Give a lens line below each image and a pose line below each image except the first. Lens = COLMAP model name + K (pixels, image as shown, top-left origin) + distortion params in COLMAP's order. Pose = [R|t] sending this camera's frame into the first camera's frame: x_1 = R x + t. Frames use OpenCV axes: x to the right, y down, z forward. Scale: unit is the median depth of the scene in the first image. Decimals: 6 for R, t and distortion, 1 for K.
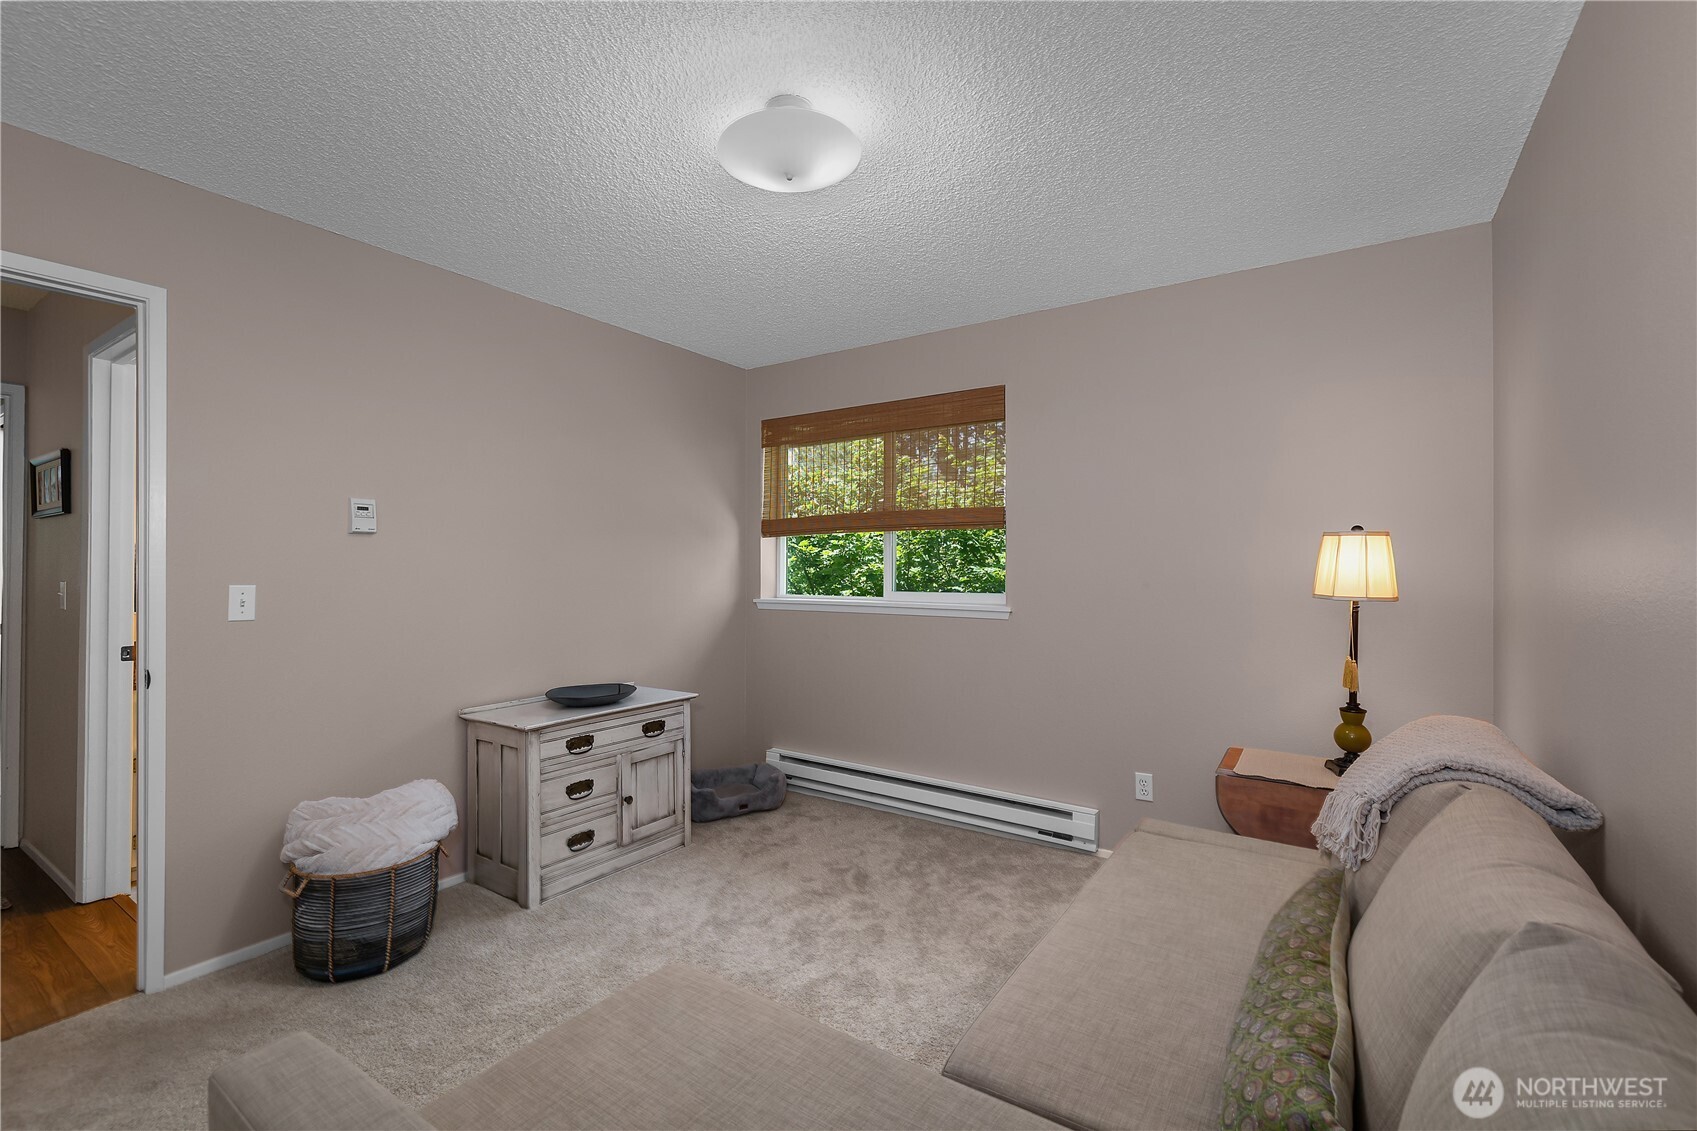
lens RADIAL K [[733.5, 0, 848.5], [0, 733.5, 565.5], [0, 0, 1]] dist [0.001303, 0.000247]
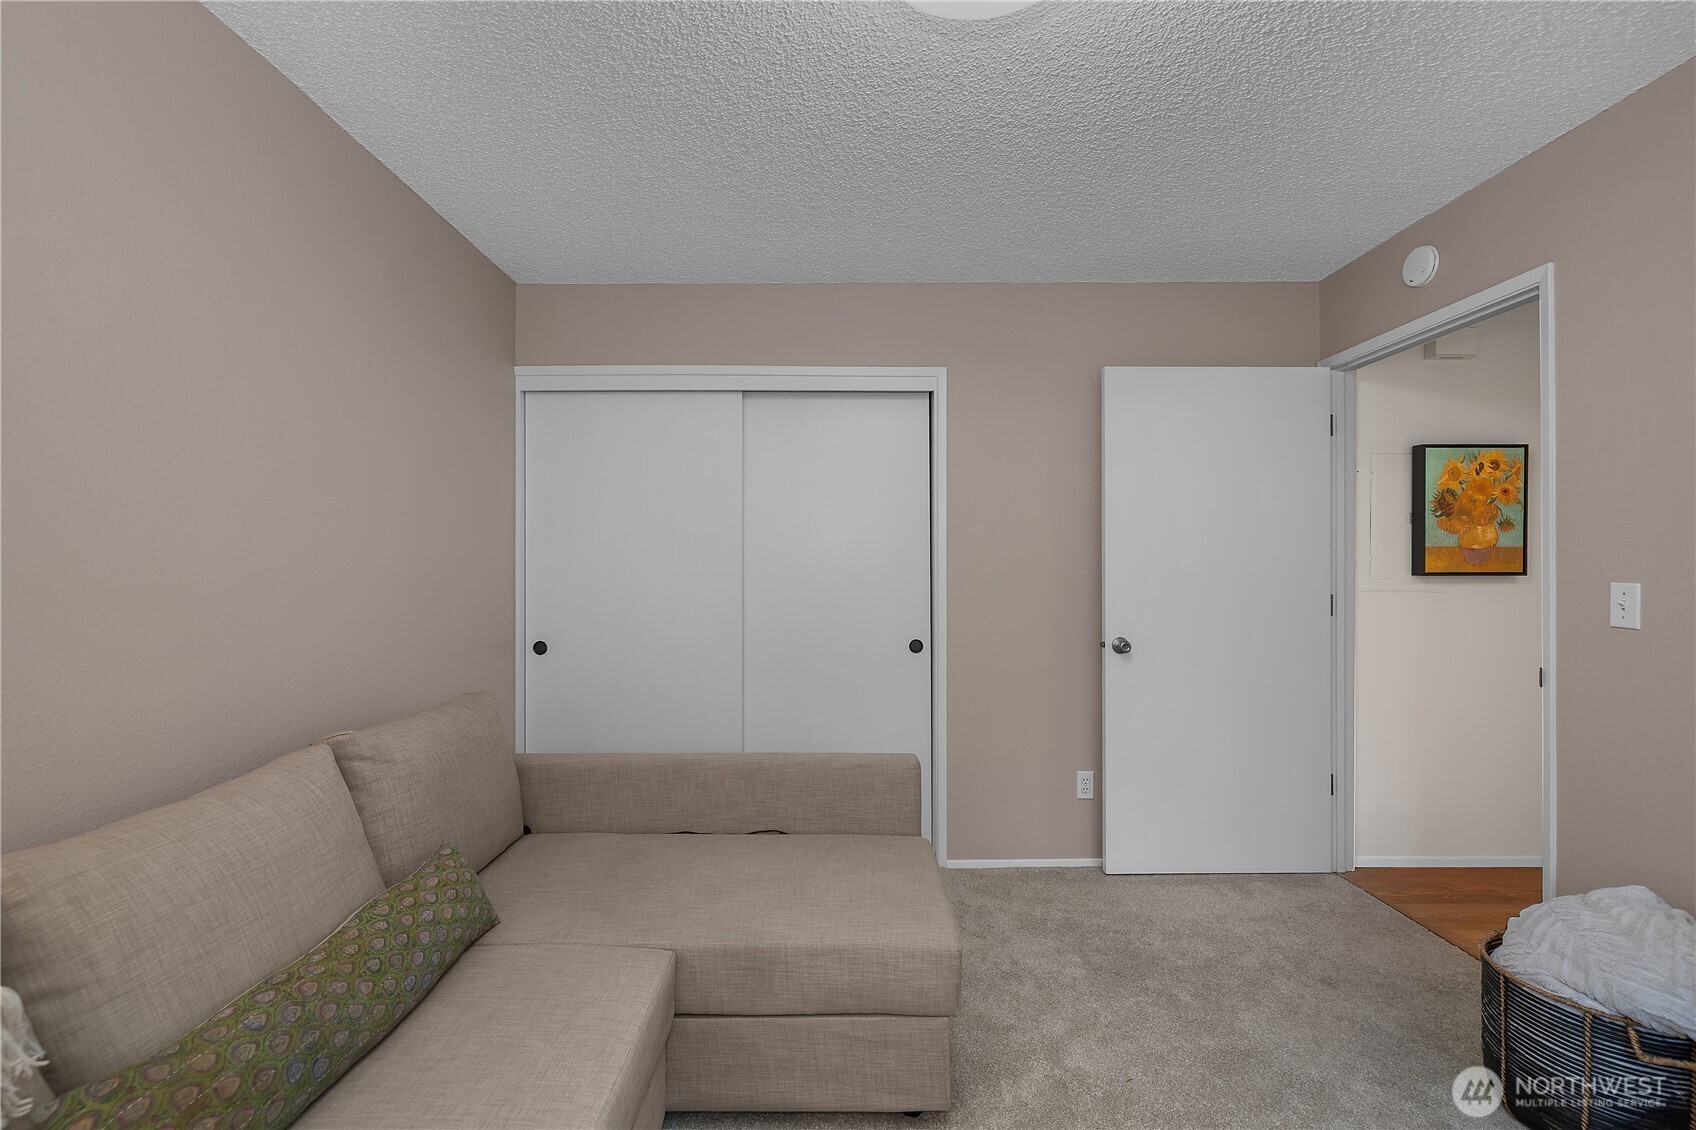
lens RADIAL K [[740.7, 0, 858.2], [0, 740.7, 569.9], [0, 0, 1]] dist [-0.000879, 0.000597]
pose [[-0.813640, -0.000172, -0.581369, 0.265164], [-0.000964, 0.999999, 0.001053, 0.010996], [0.581369, 0.001417, -0.813639, 1.020987]]
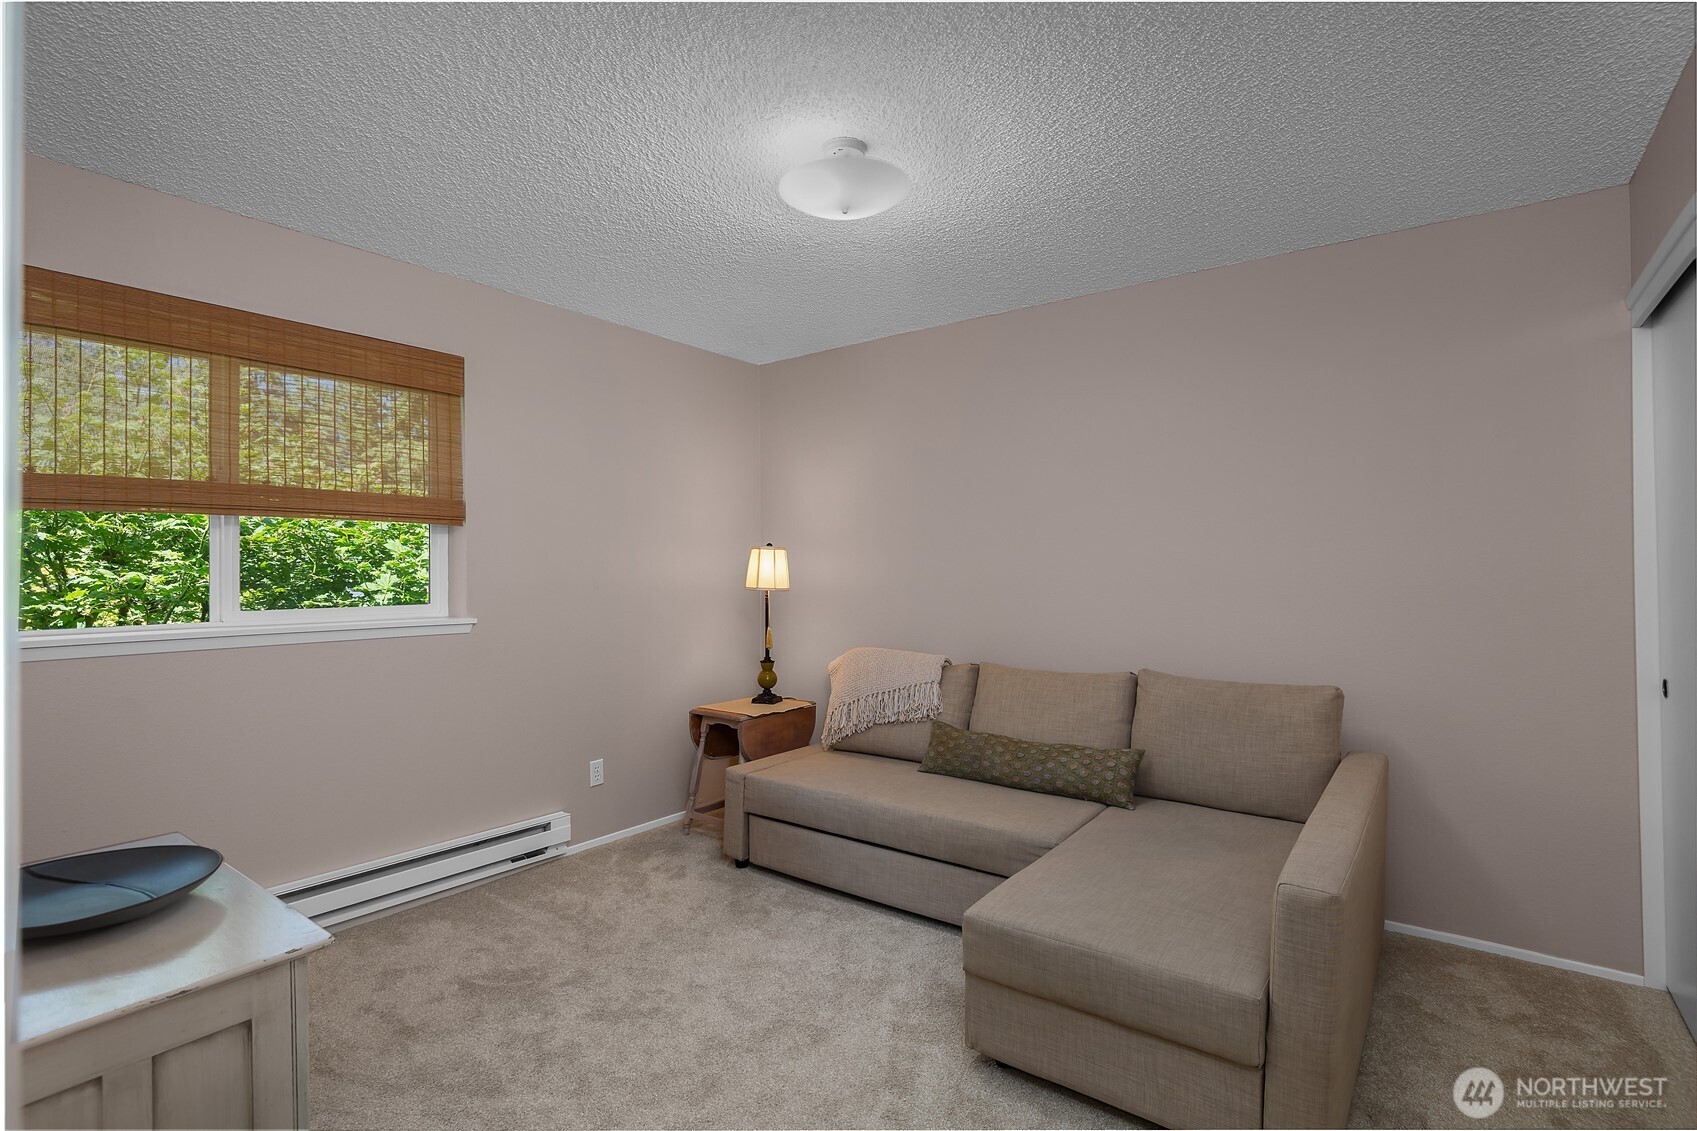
lens RADIAL K [[792.9, 0, 848.5], [0, 792.9, 565.5], [0, 0, 1]] dist [0.000633, -0.000062]
pose [[0.052575, 0.005709, 0.998601, -0.861870], [0.005461, 0.999967, -0.006004, 0.003929], [-0.998602, 0.005769, 0.052542, 0.644207]]
